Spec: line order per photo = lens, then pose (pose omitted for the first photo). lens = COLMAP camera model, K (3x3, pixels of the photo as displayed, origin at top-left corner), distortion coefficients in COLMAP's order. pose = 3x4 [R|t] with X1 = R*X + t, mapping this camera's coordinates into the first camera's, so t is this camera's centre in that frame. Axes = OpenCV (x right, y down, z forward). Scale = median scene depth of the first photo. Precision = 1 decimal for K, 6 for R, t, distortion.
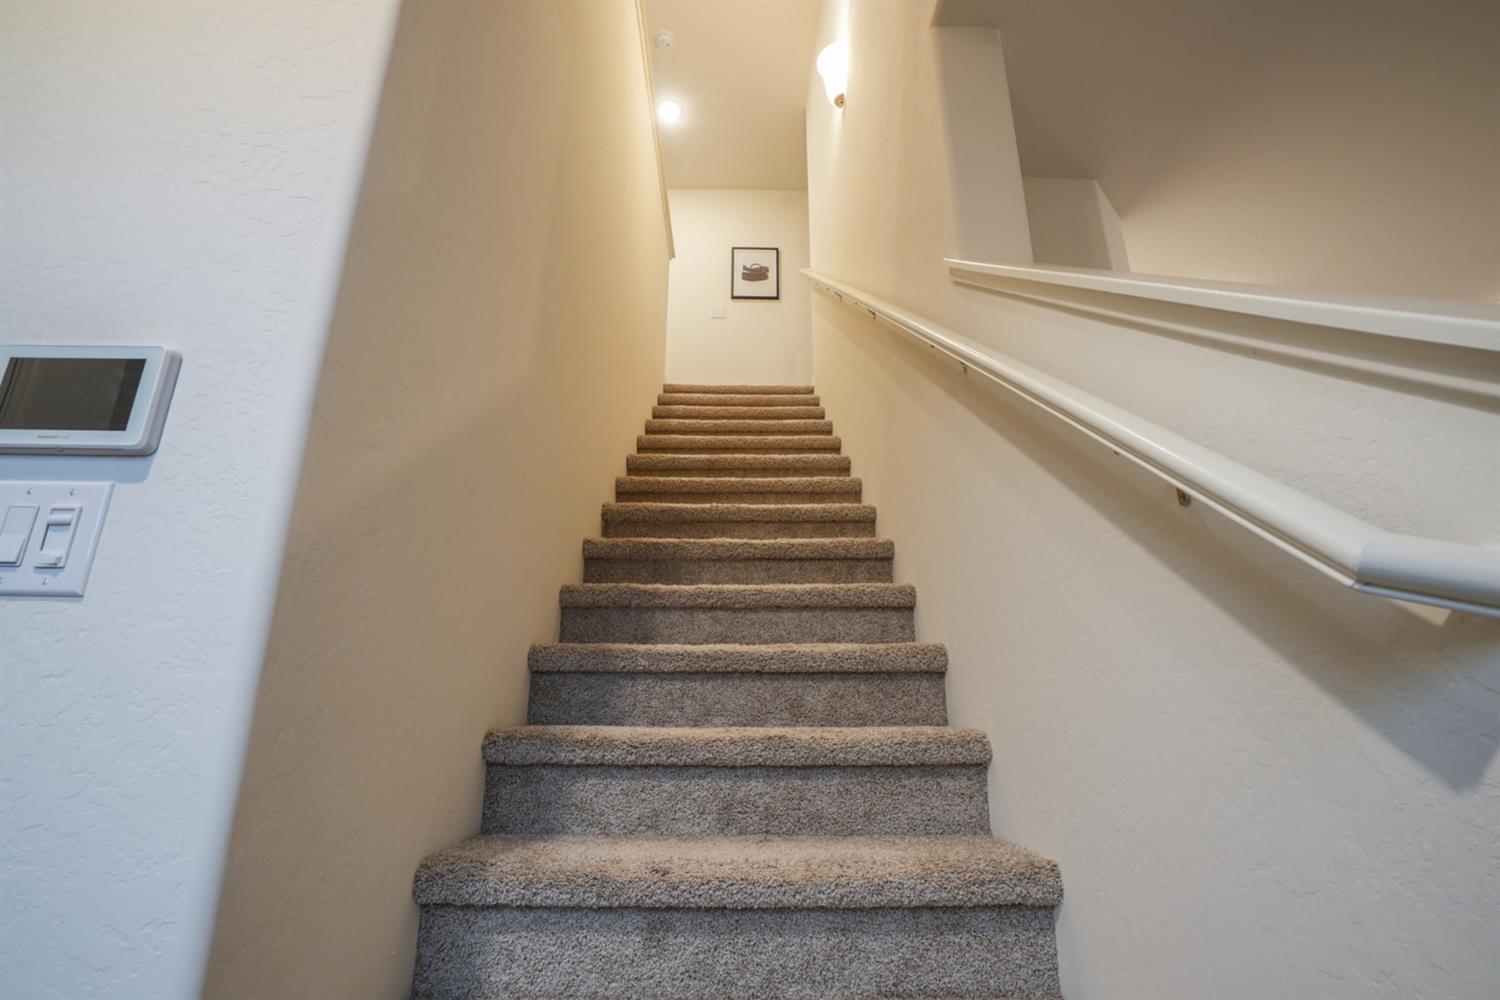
lens RADIAL K [[706.9, 0, 750.0], [0, 706.9, 500.0], [0, 0, 1]] dist [-0.052348, 0.019764]
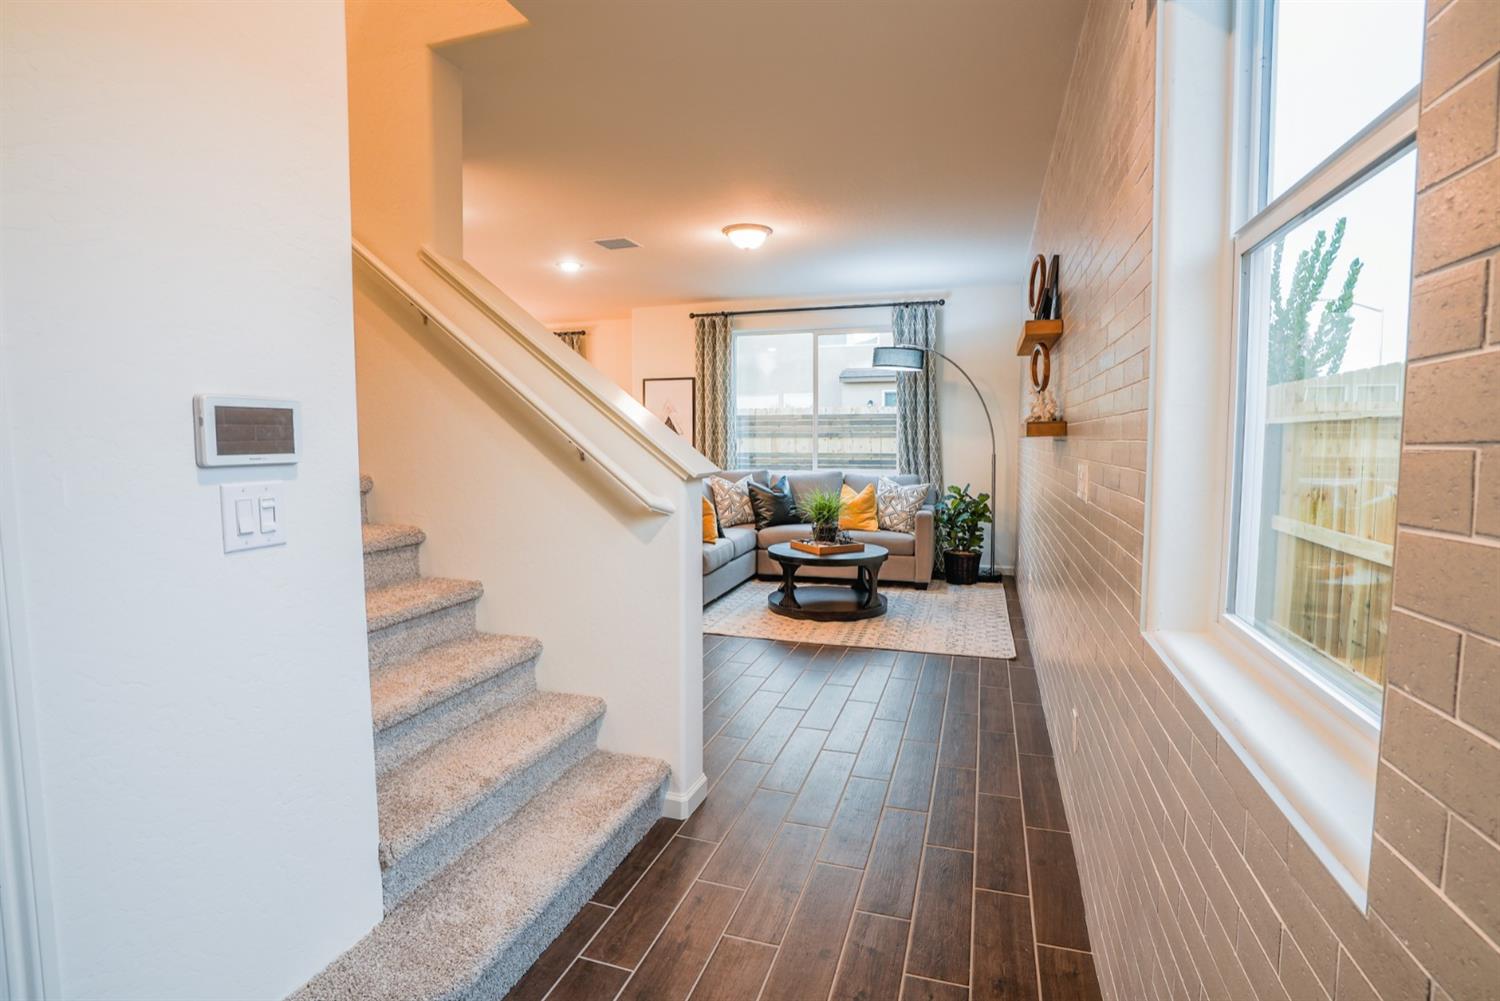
lens RADIAL K [[742.6, 0, 743.4], [0, 742.6, 494.9], [0, 0, 1]] dist [-0.064835, 0.023495]
pose [[0.333281, -0.085854, 0.938910, -1.640516], [-0.272135, 0.944701, 0.182982, -0.474029], [-0.902699, -0.316495, 0.291487, -0.470580]]
